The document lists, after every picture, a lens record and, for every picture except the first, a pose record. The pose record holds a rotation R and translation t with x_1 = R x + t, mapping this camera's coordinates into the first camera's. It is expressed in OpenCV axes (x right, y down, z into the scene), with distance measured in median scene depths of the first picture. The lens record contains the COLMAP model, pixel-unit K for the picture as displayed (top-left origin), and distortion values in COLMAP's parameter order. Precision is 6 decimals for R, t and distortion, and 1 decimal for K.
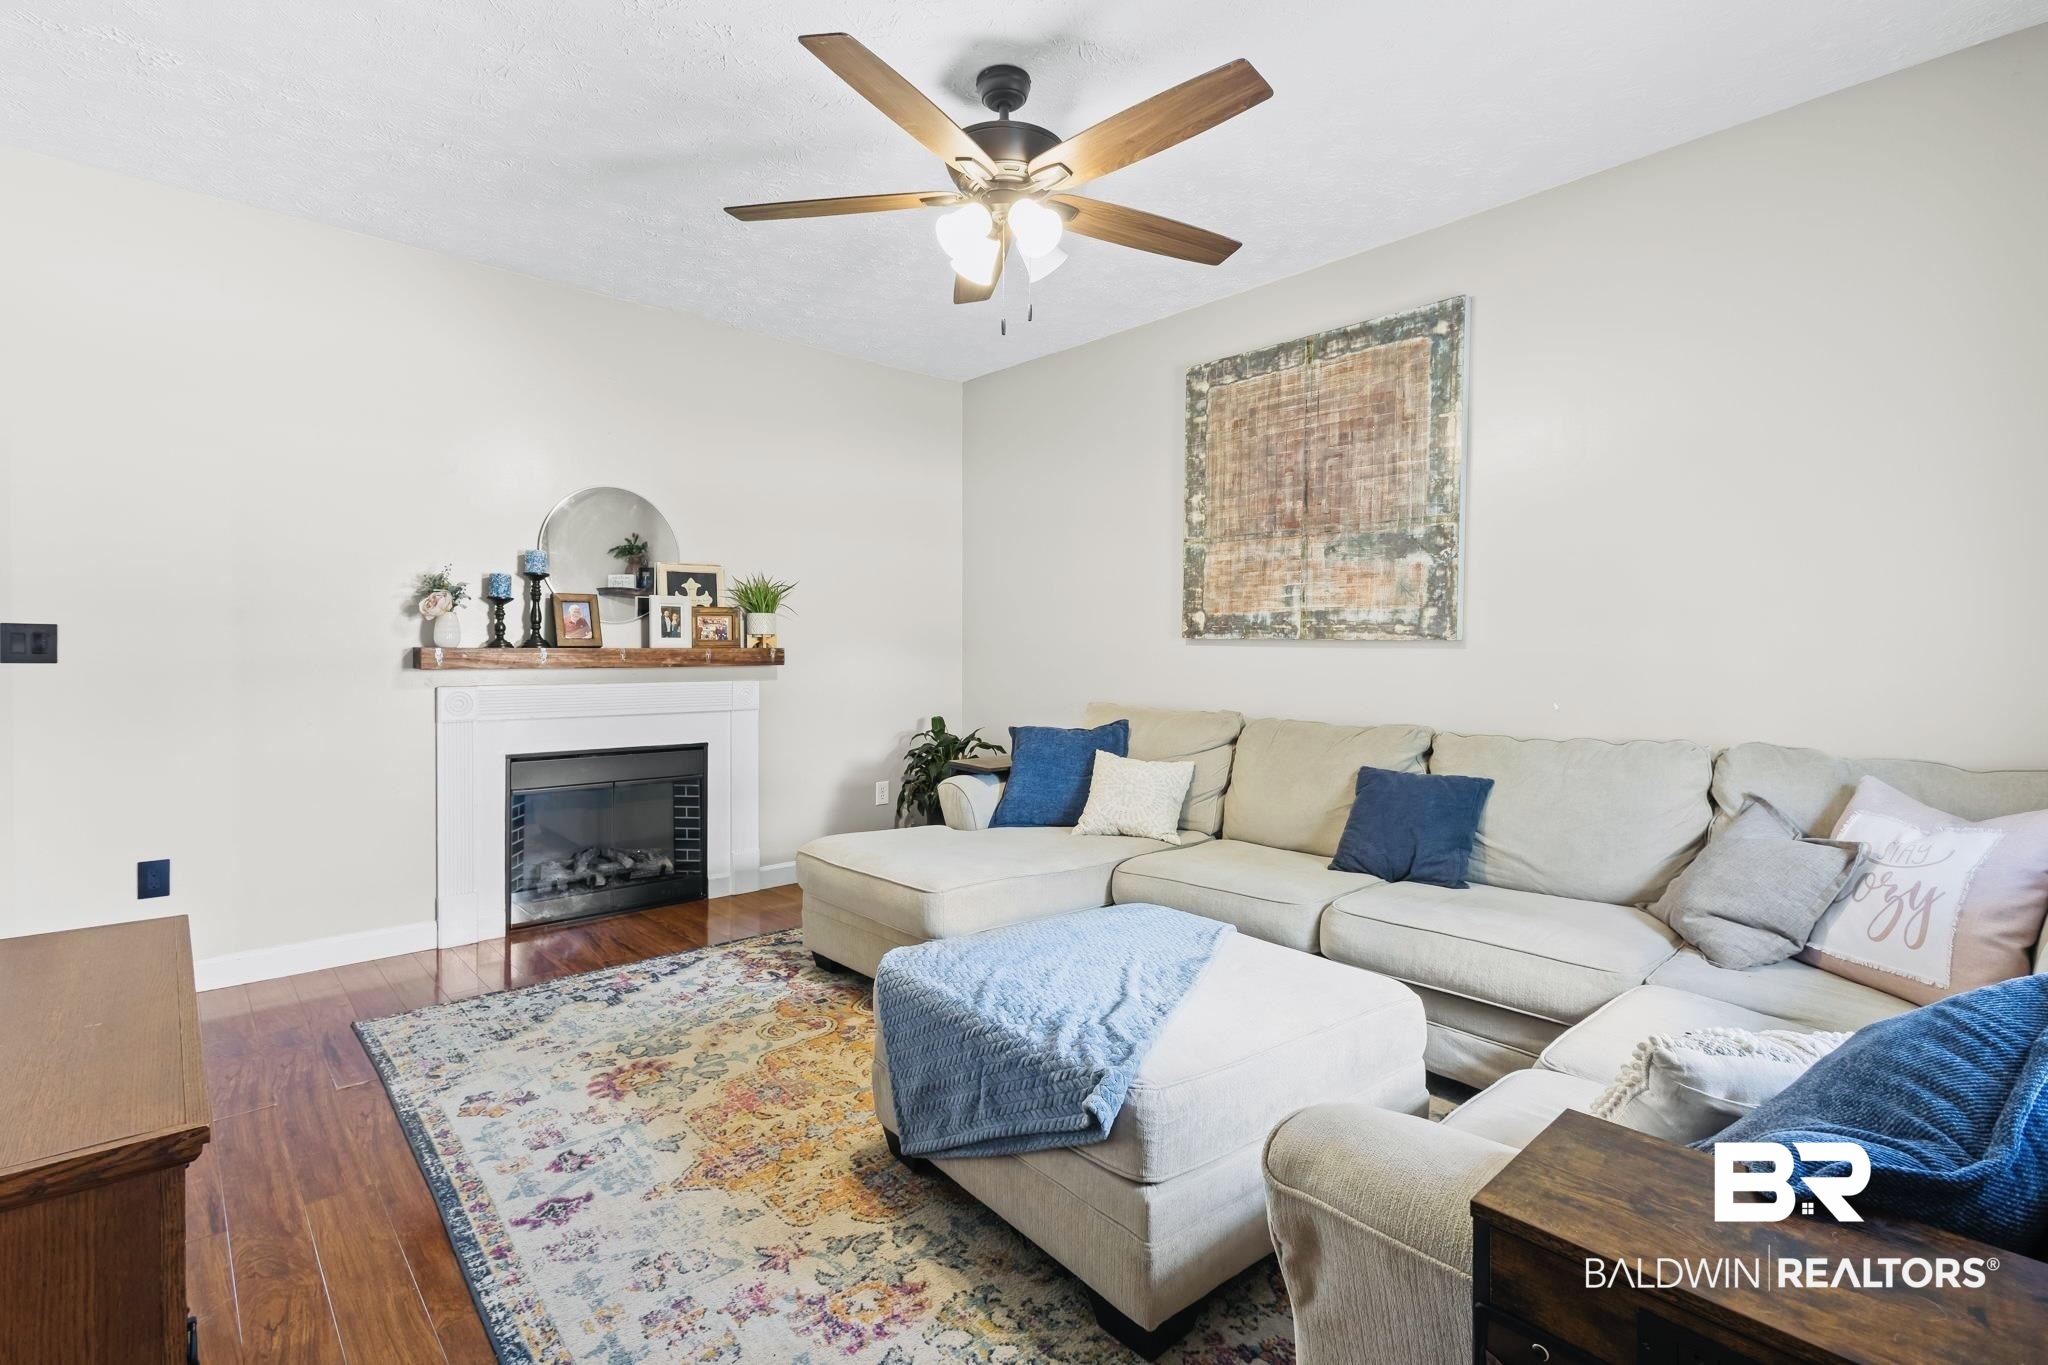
lens RADIAL K [[943.1, 0, 1015.8], [0, 943.1, 672.0], [0, 0, 1]] dist [0.015479, -0.006498]
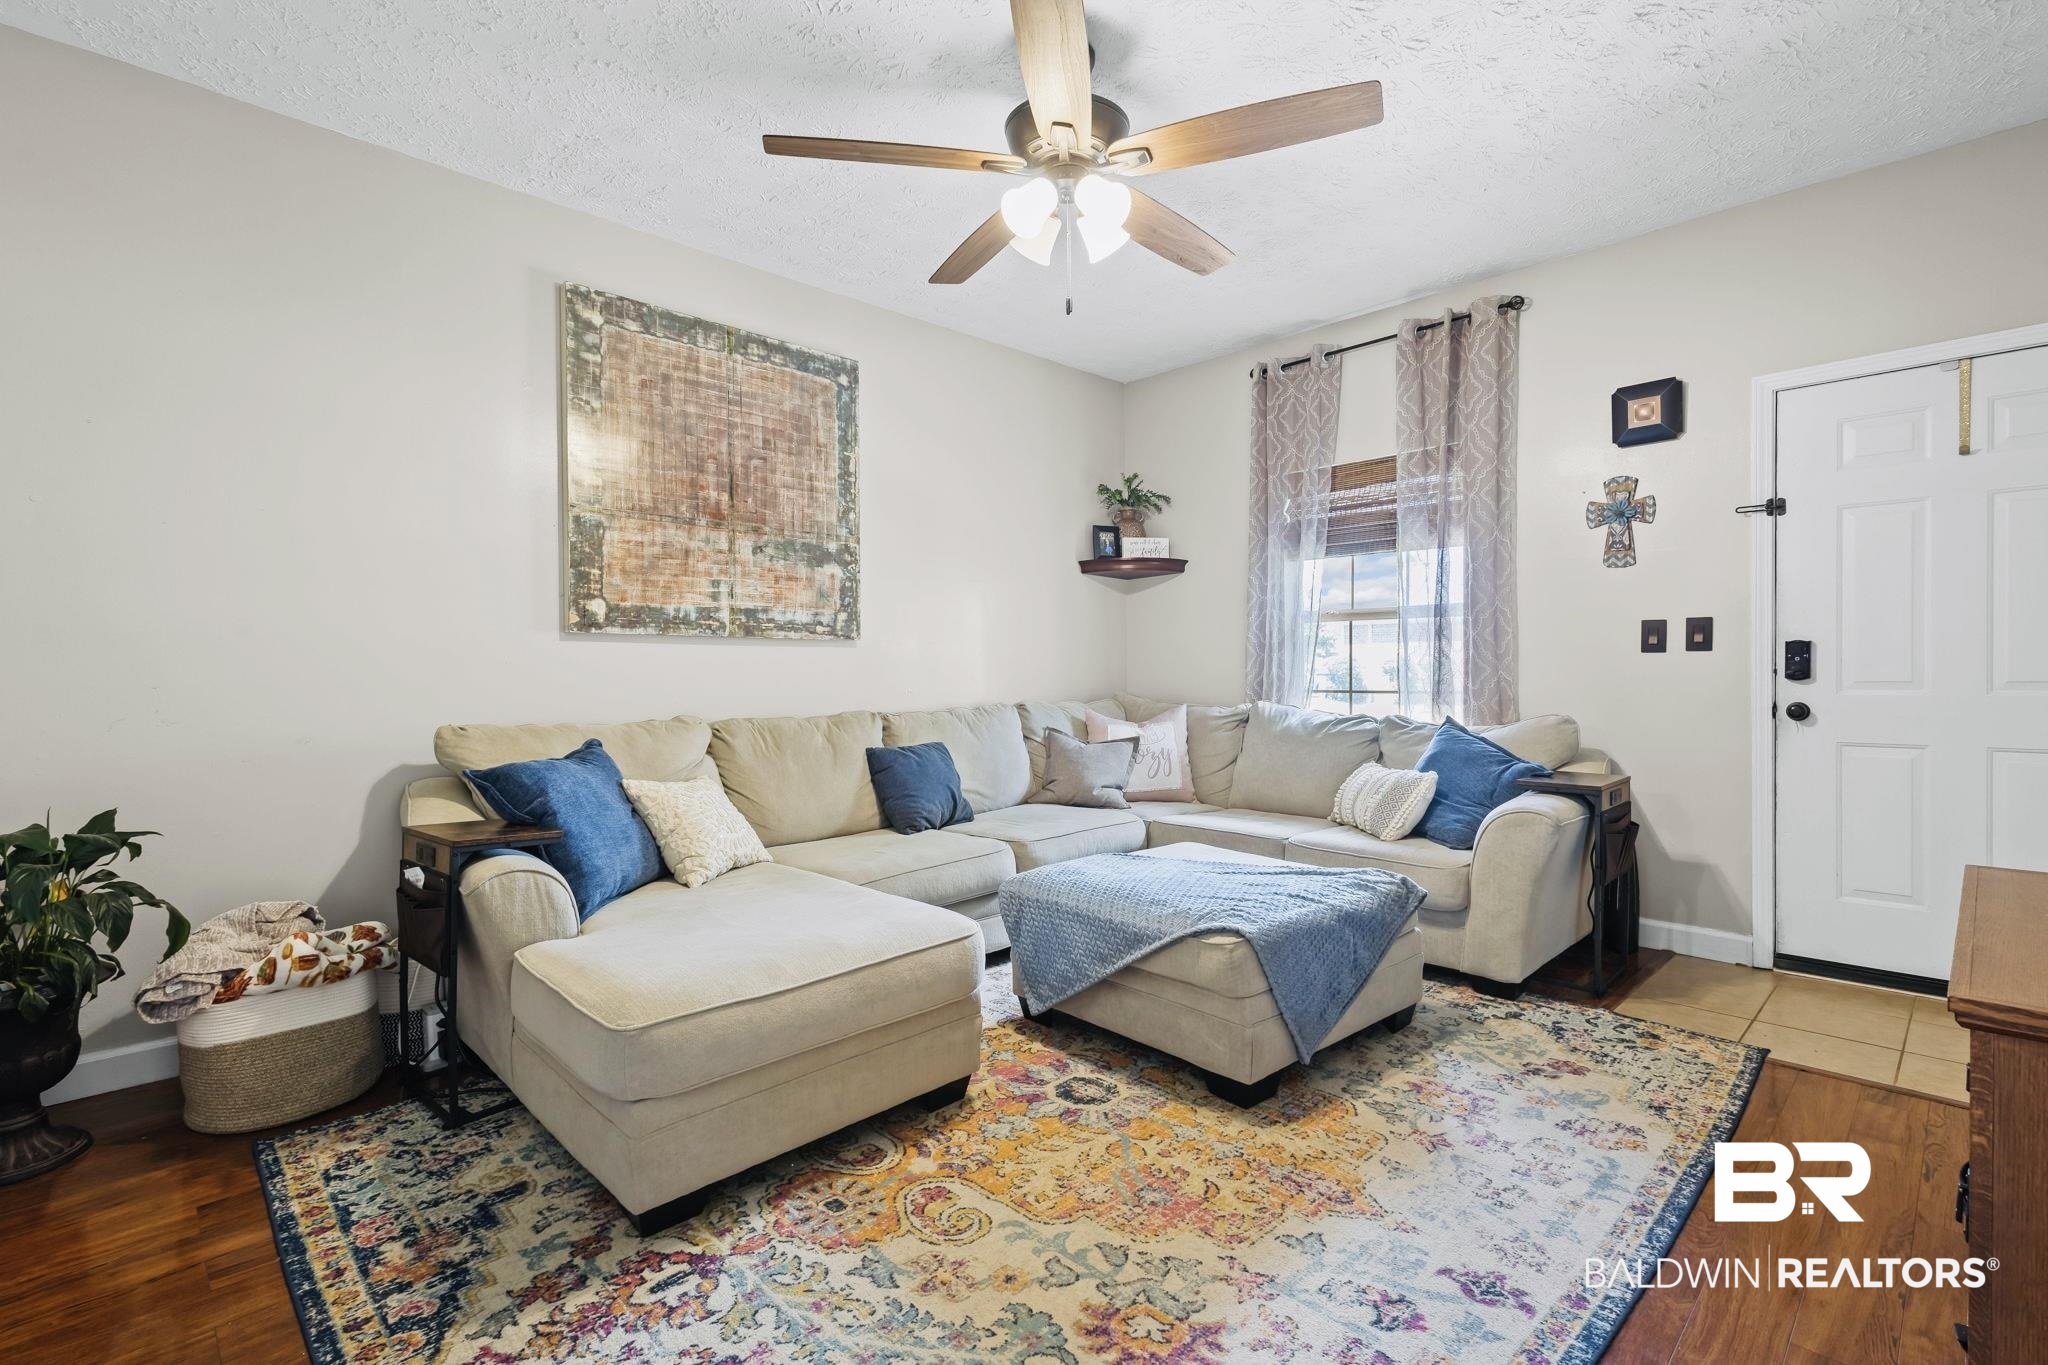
lens RADIAL K [[925.2, 0, 1020.0], [0, 925.2, 689.3], [0, 0, 1]] dist [0.008469, -0.000506]
pose [[-0.032476, -0.028772, 0.999058, -0.704994], [0.033065, 0.999007, 0.029846, 0.001027], [-0.998925, 0.034003, -0.031493, 0.783823]]
